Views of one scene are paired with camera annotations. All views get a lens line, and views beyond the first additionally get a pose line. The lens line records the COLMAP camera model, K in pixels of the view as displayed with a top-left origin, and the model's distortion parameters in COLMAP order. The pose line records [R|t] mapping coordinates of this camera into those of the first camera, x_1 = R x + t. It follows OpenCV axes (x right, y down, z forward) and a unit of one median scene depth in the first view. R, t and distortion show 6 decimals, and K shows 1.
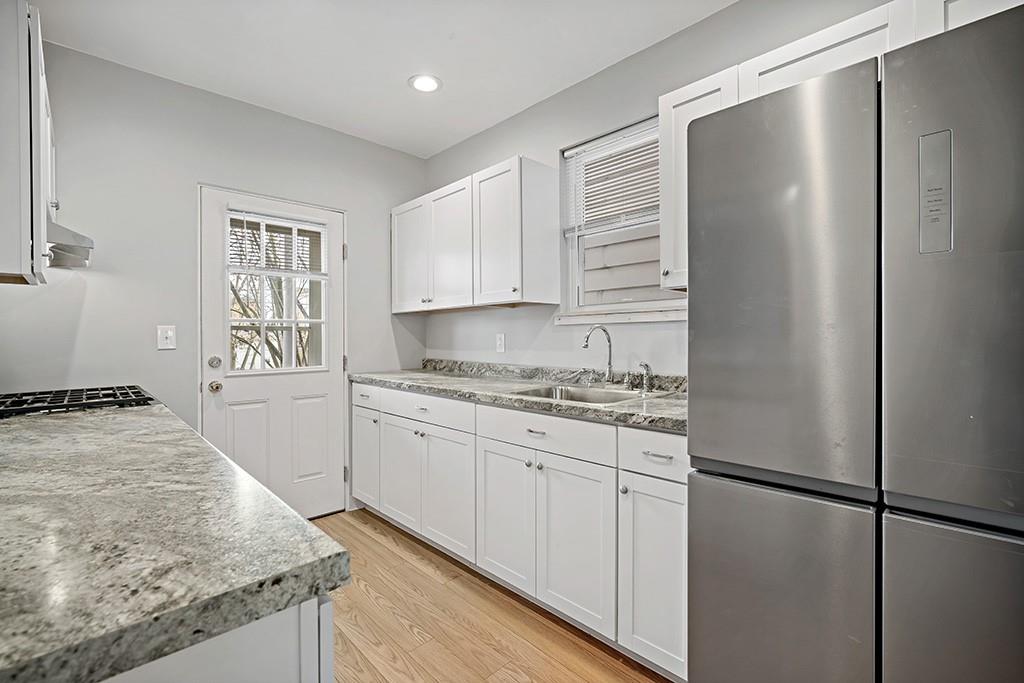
lens RADIAL K [[452.8, 0, 506.8], [0, 452.8, 343.5], [0, 0, 1]] dist [-0.003044, -0.000092]
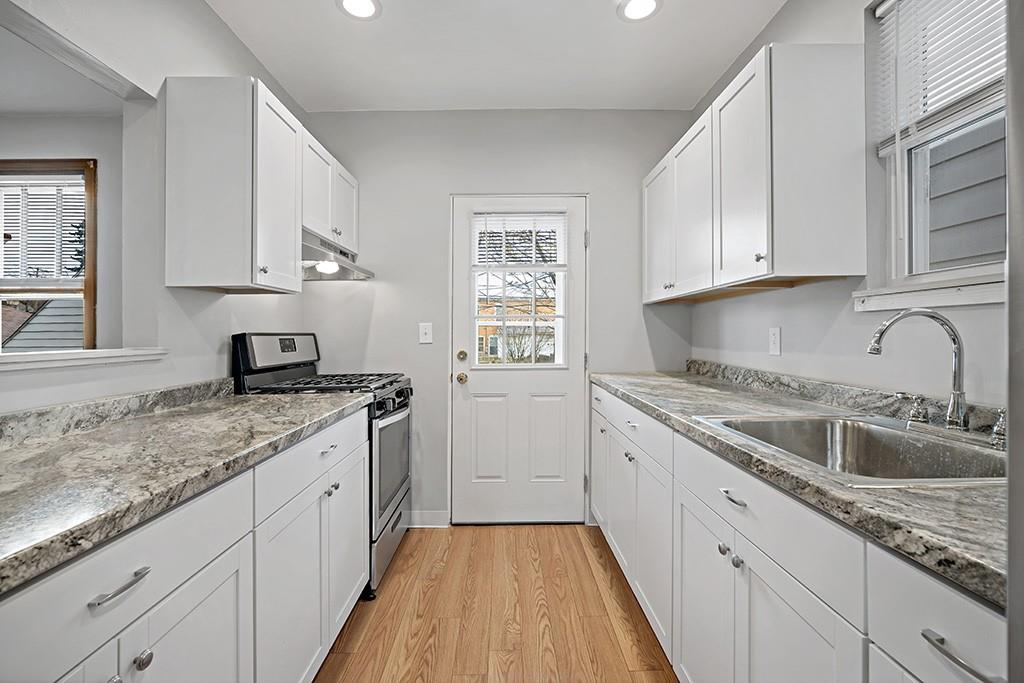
lens RADIAL K [[451.0, 0, 507.8], [0, 451.0, 333.0], [0, 0, 1]] dist [-0.011500, -0.000180]
pose [[0.731440, 0.000267, -0.681905, 0.176069], [-0.007676, 0.999940, -0.007842, -0.005755], [0.681862, 0.010970, 0.731398, 0.280208]]
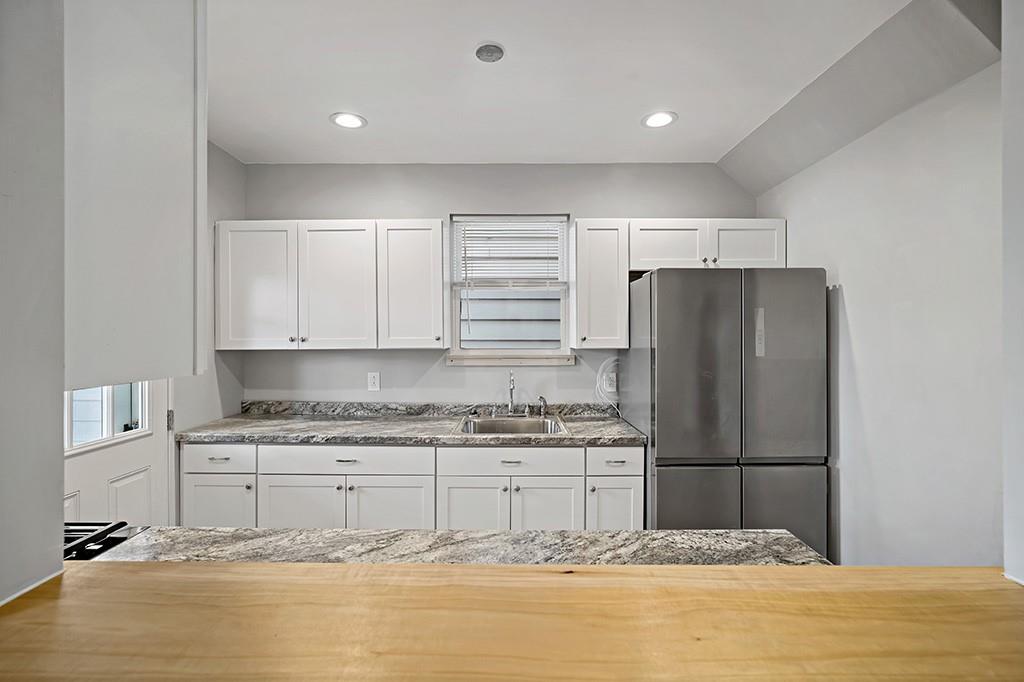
lens RADIAL K [[451.8, 0, 513.6], [0, 451.8, 336.9], [0, 0, 1]] dist [-0.007853, 0.000063]
pose [[0.693704, 0.006799, 0.720228, -0.609463], [0.005511, 0.999876, -0.014747, -0.097631], [-0.720239, 0.014199, 0.693581, 0.088409]]
